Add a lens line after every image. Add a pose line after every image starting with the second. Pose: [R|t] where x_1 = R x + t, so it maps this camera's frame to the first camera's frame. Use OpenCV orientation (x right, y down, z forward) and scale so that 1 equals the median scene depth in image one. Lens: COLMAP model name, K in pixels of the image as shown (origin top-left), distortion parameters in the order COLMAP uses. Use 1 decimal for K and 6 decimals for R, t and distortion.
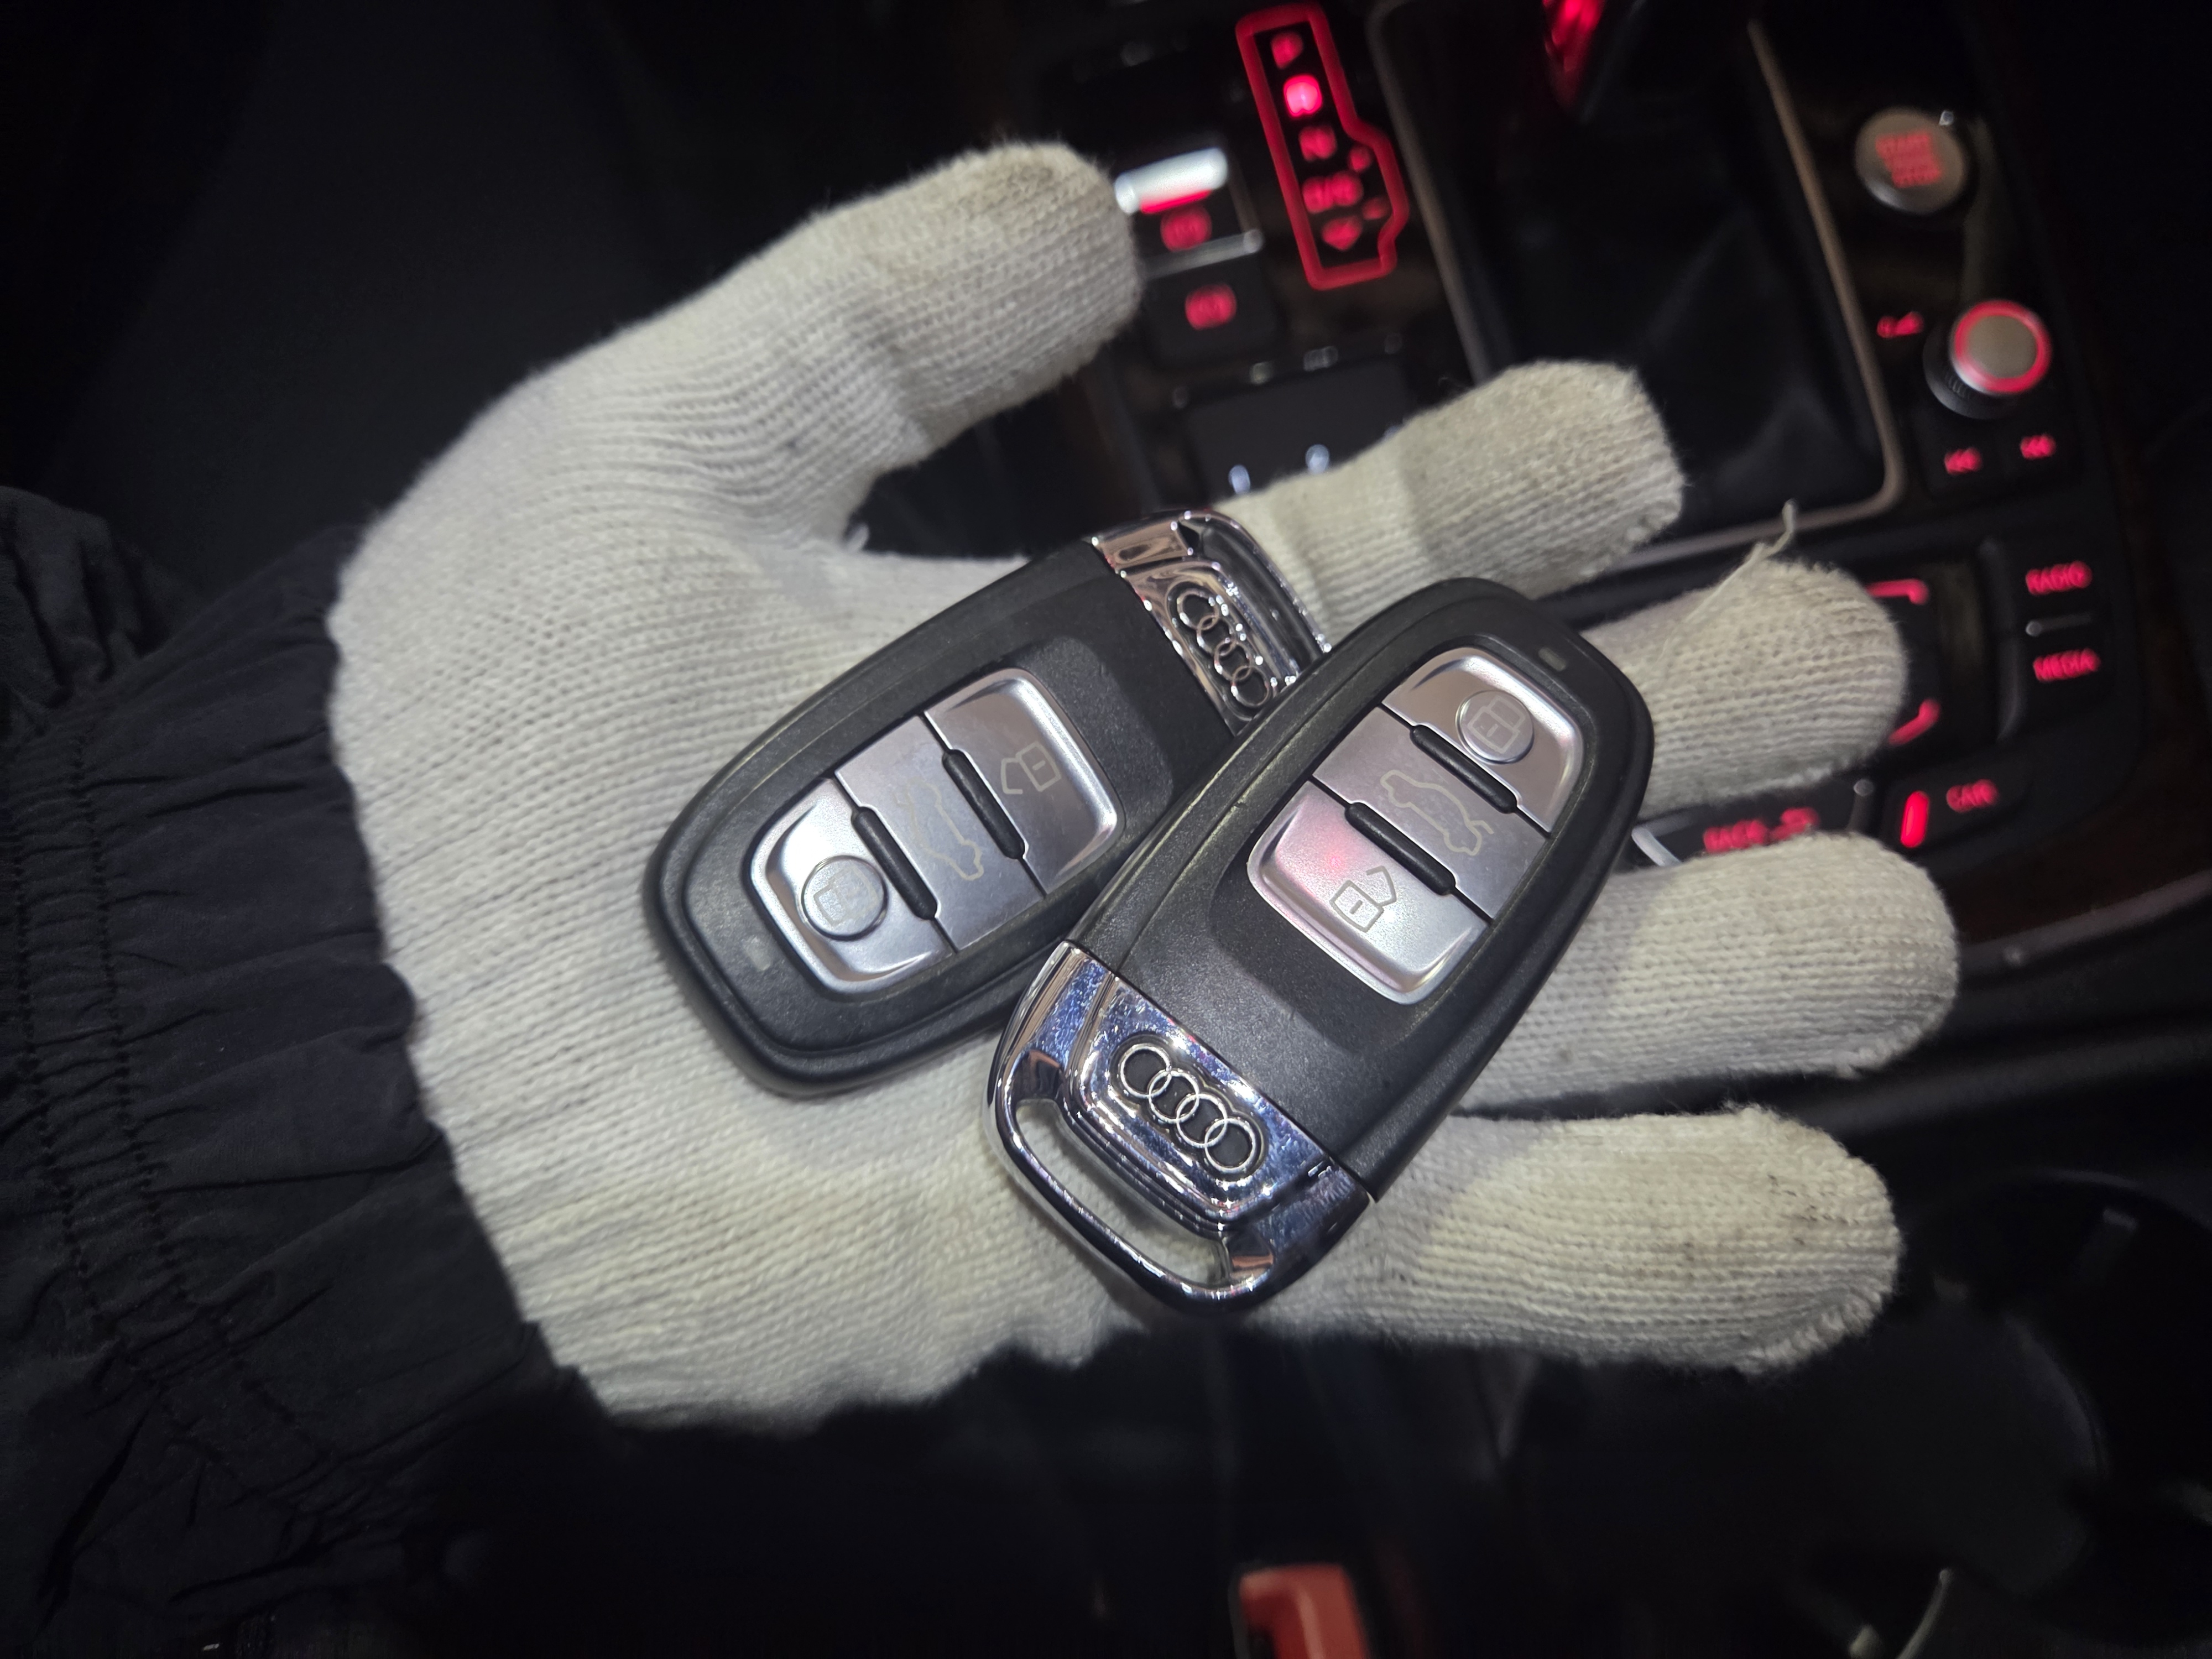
lens RADIAL K [[1513.3, 0, 1099.5], [0, 1513.3, 815.4], [0, 0, 1]] dist [0.052925, -0.051193]
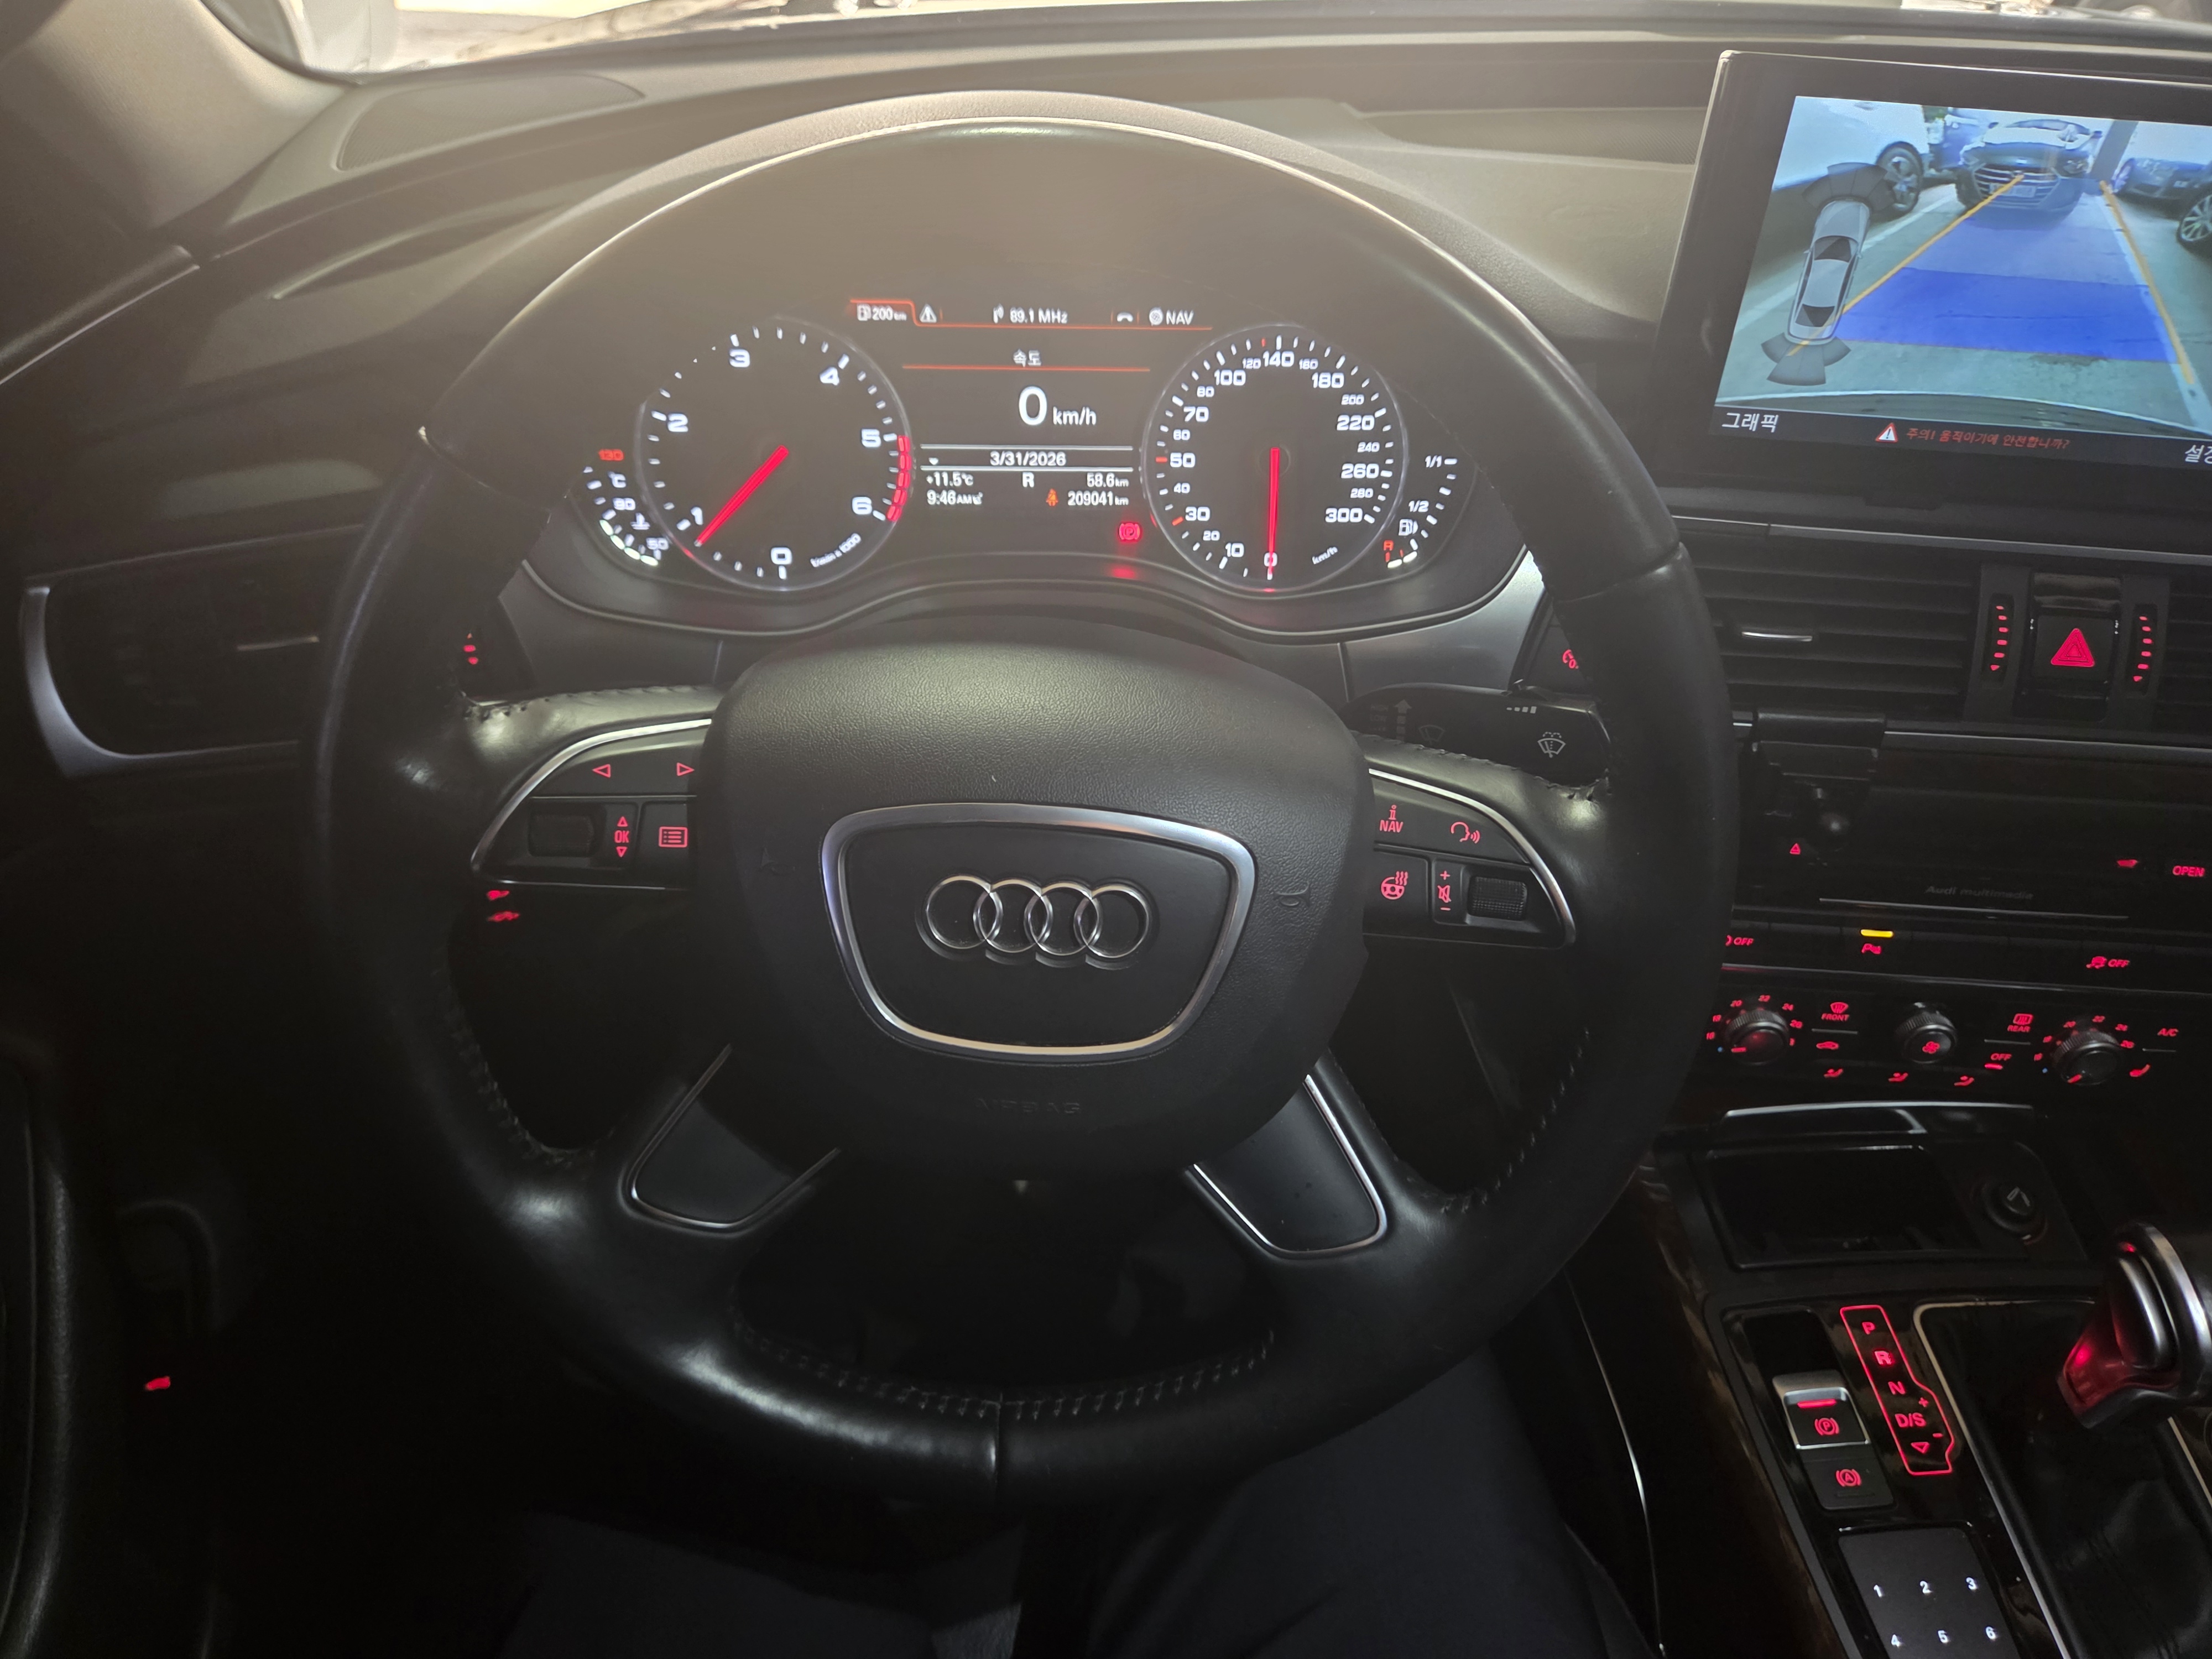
lens RADIAL K [[1513.3, 0, 1129.2], [0, 1513.3, 827.7], [0, 0, 1]] dist [0.052925, -0.051193]
pose [[0.986395, 0.138337, -0.088817, -0.679813], [-0.164354, 0.841819, -0.514129, 0.077323], [0.003644, 0.521732, 0.853102, -0.877722]]
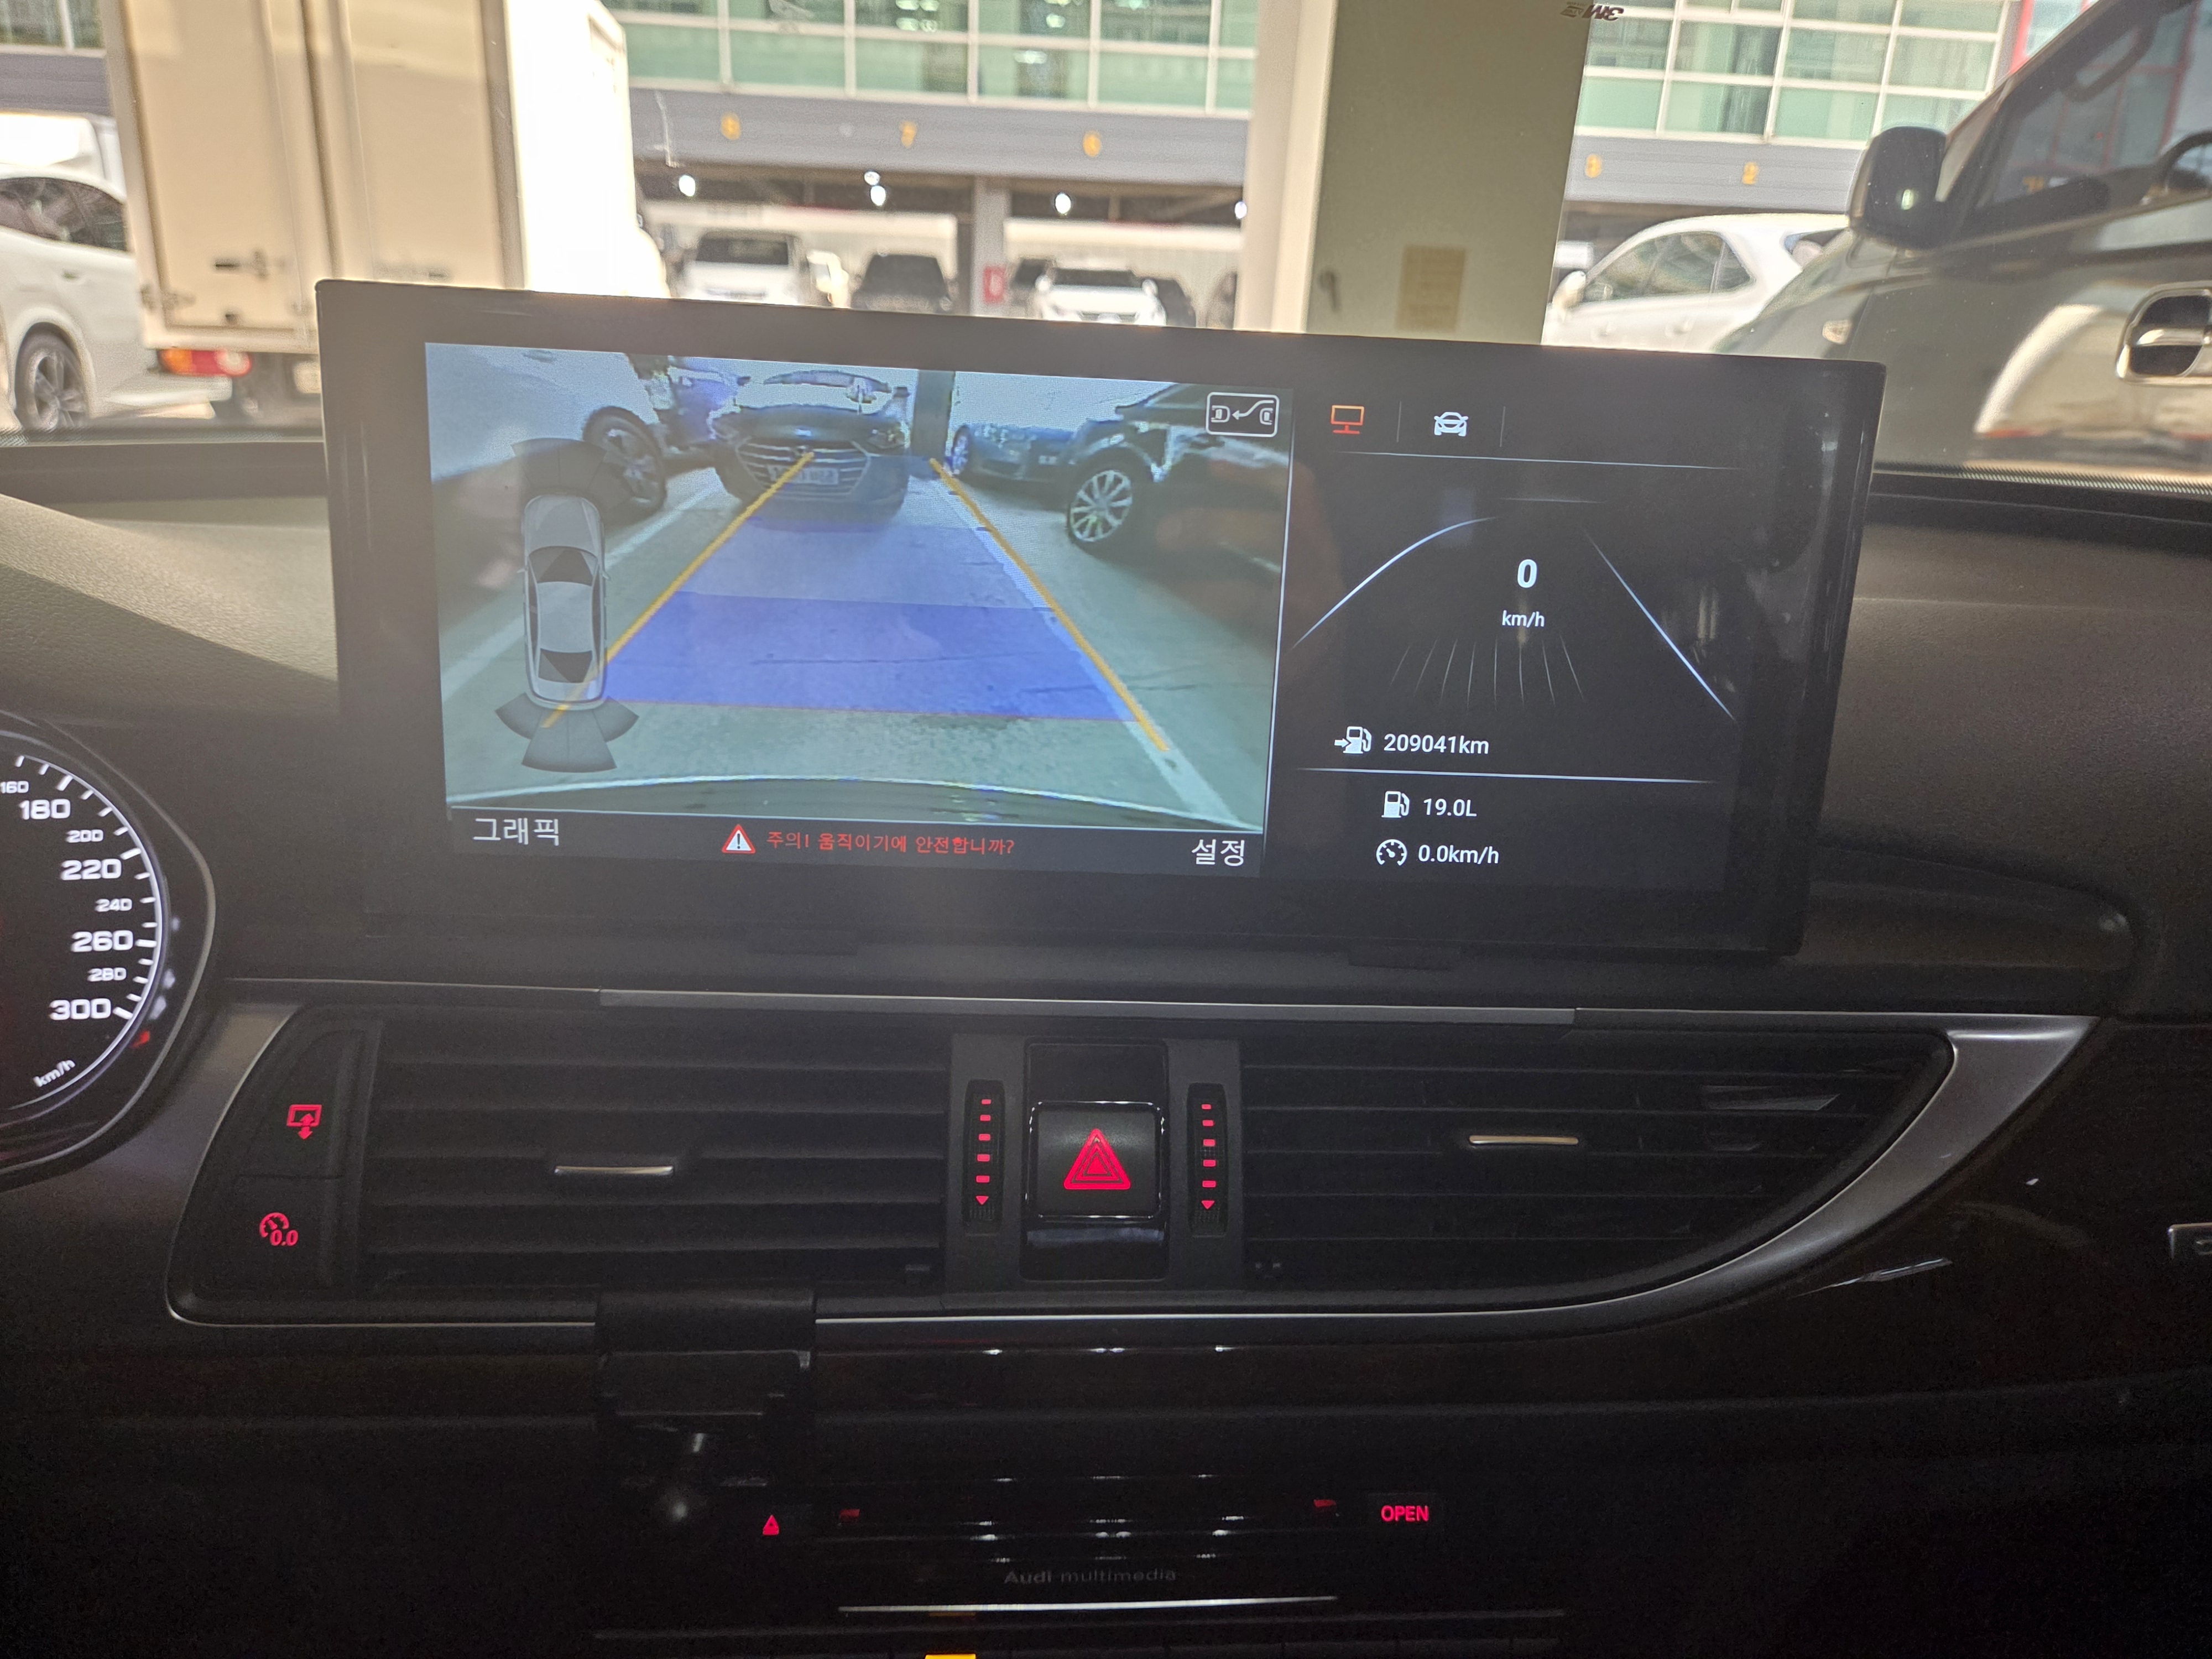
lens RADIAL K [[1513.3, 0, 1092.4], [0, 1513.3, 845.7], [0, 0, 1]] dist [0.052925, -0.051193]
pose [[0.997462, 0.063343, -0.032506, 0.192542], [-0.065724, 0.643680, -0.762468, -0.476068], [-0.027373, 0.762669, 0.646209, -0.372374]]
